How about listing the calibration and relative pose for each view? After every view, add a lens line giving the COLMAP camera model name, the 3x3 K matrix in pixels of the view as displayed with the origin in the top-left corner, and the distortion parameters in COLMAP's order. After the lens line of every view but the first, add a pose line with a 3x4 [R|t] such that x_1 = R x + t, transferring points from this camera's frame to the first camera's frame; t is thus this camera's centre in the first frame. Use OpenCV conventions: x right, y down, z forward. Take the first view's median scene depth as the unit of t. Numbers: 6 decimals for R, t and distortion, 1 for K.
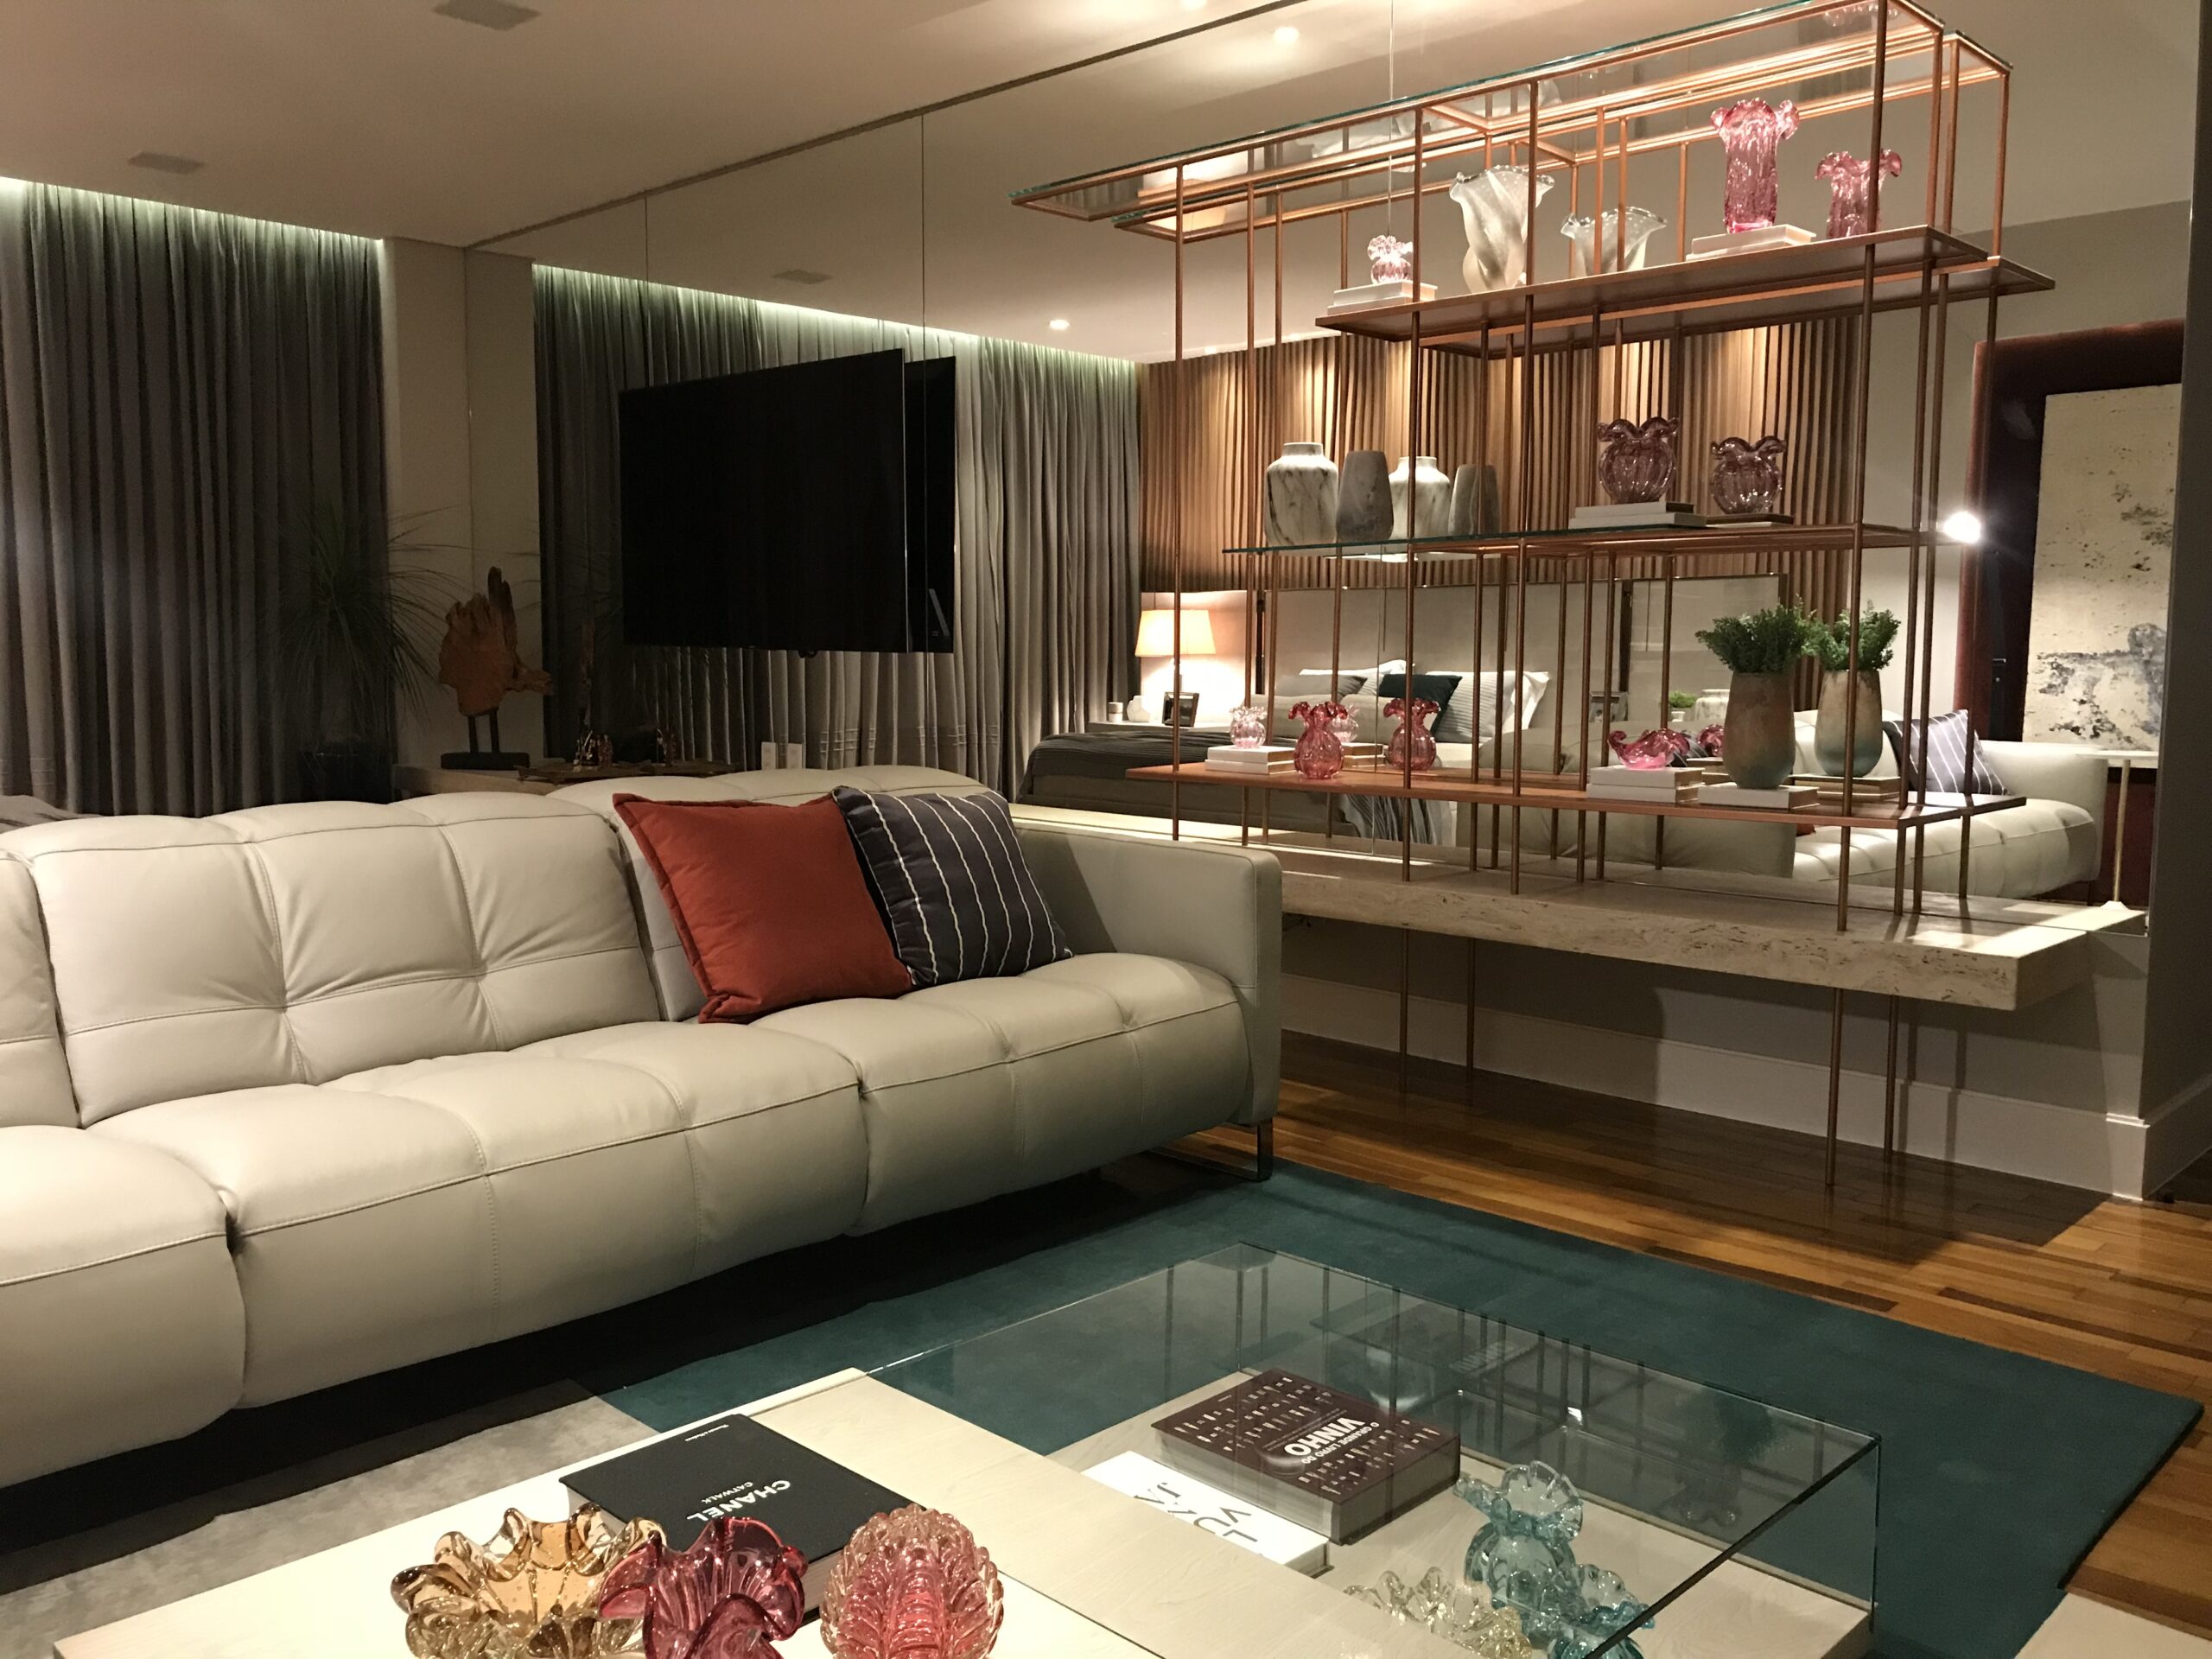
lens RADIAL K [[1807.5, 0, 1100.0], [0, 1807.5, 827.5], [0, 0, 1]] dist [0.040021, -0.058895]
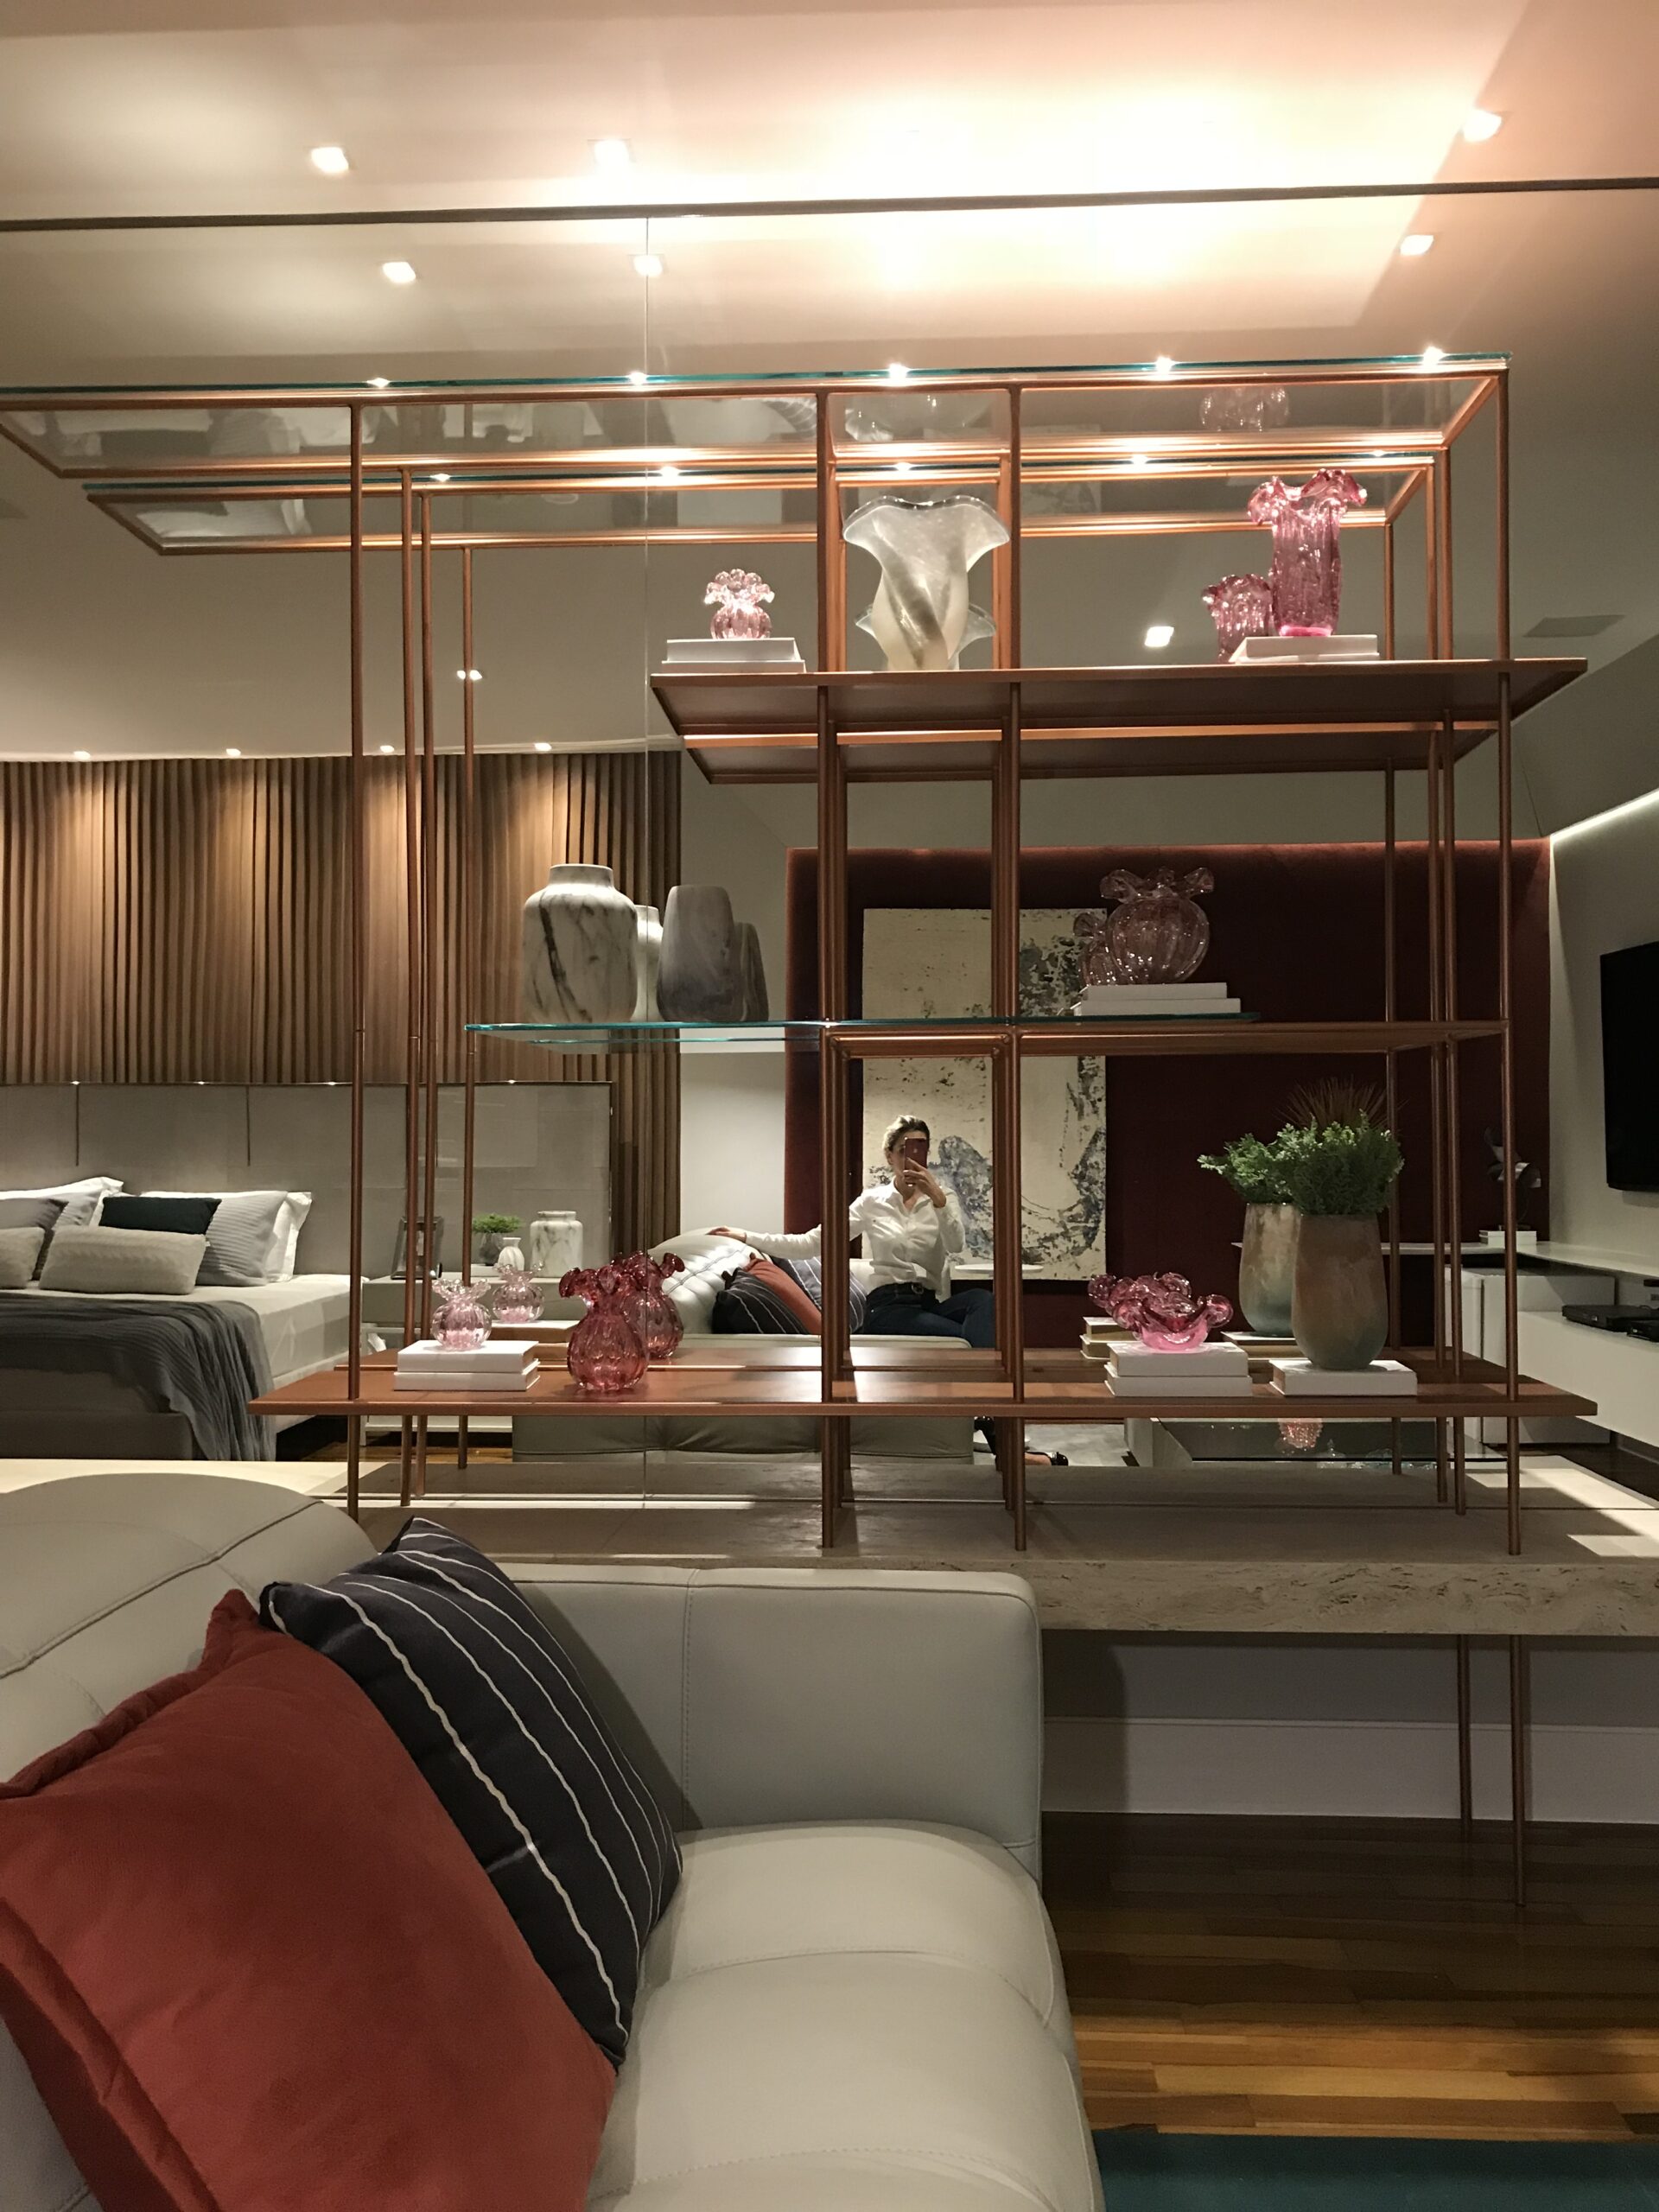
lens RADIAL K [[1807.5, 0, 830.9], [0, 1807.5, 1113.4], [0, 0, 1]] dist [0.040021, -0.058895]
pose [[0.756828, 0.007165, 0.653575, -0.250920], [0.070643, 0.993186, -0.092691, -0.063102], [-0.649785, 0.116322, 0.751165, 0.497435]]
